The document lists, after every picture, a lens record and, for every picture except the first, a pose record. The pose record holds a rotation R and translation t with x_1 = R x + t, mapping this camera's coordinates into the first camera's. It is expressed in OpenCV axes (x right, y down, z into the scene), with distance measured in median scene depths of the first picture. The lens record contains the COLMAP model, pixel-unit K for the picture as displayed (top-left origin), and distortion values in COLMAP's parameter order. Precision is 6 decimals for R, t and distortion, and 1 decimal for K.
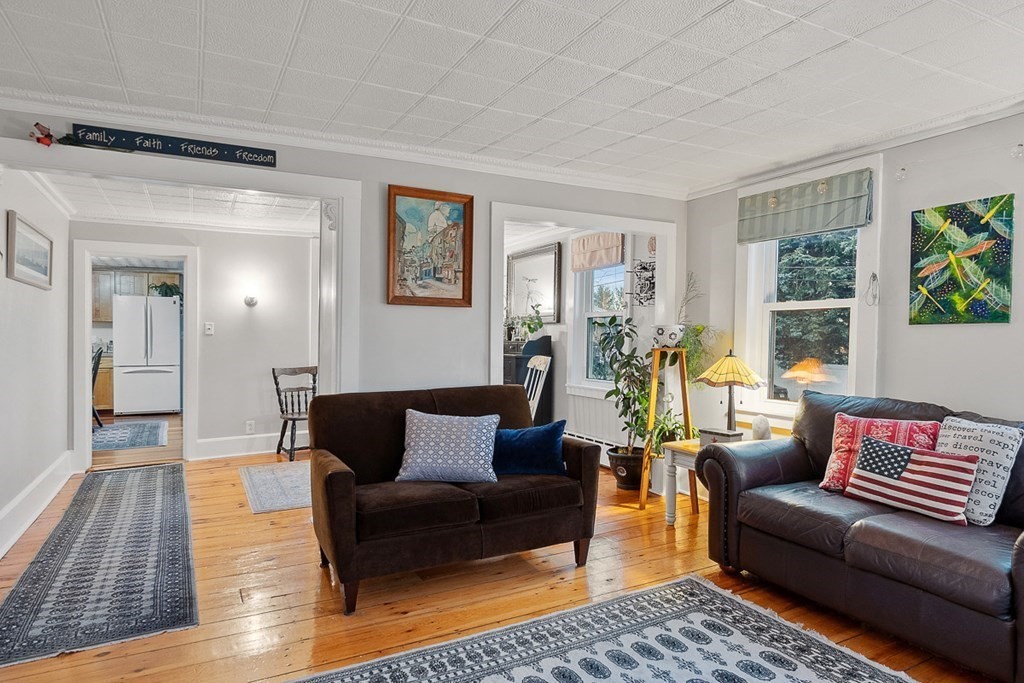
lens RADIAL K [[605.9, 0, 512.4], [0, 605.9, 341.4], [0, 0, 1]] dist [-0.001562, 0.003101]
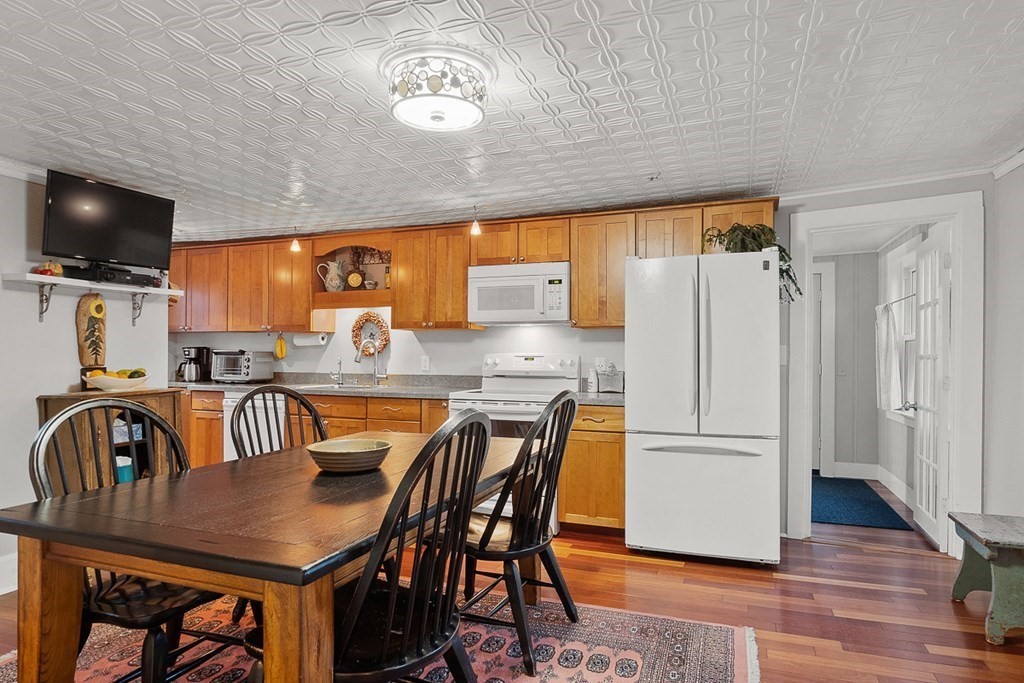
lens RADIAL K [[605.9, 0, 511.0], [0, 605.9, 350.8], [0, 0, 1]] dist [-0.001562, 0.003101]
pose [[0.652559, -0.007438, -0.757701, -0.381861], [-0.008469, 0.999818, -0.017109, -0.005836], [0.757690, 0.017582, 0.652377, 0.646360]]
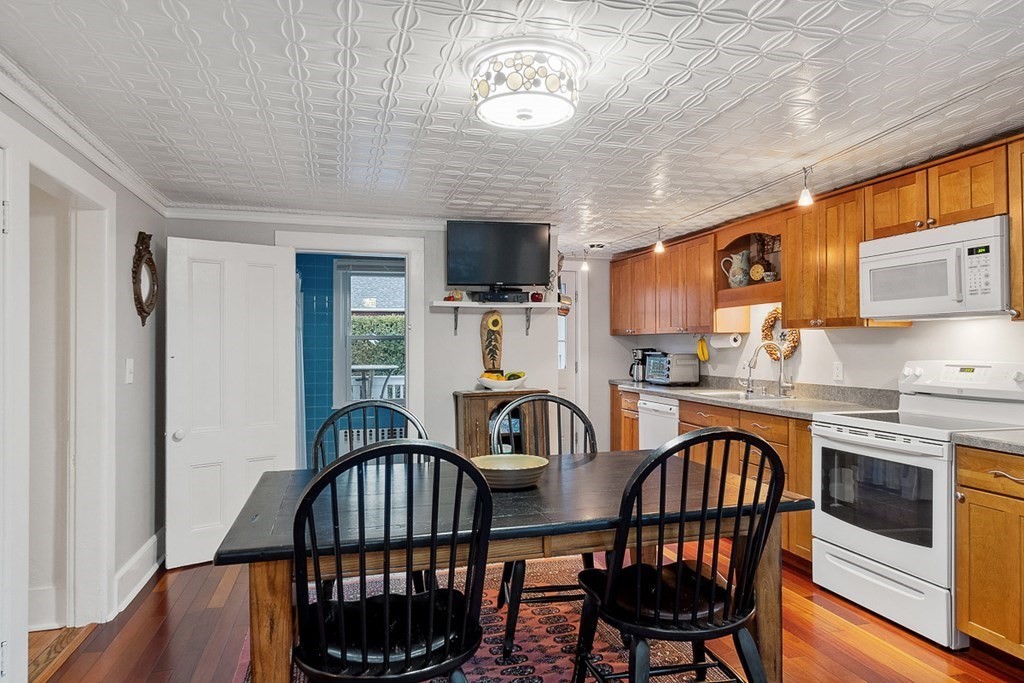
lens RADIAL K [[642.2, 0, 511.3], [0, 642.2, 340.6], [0, 0, 1]] dist [0.002926, 0.001387]
pose [[-0.228794, -0.011426, -0.973408, -0.357557], [-0.008624, 0.999916, -0.009710, -0.017461], [0.973437, 0.006173, -0.228873, 0.813528]]
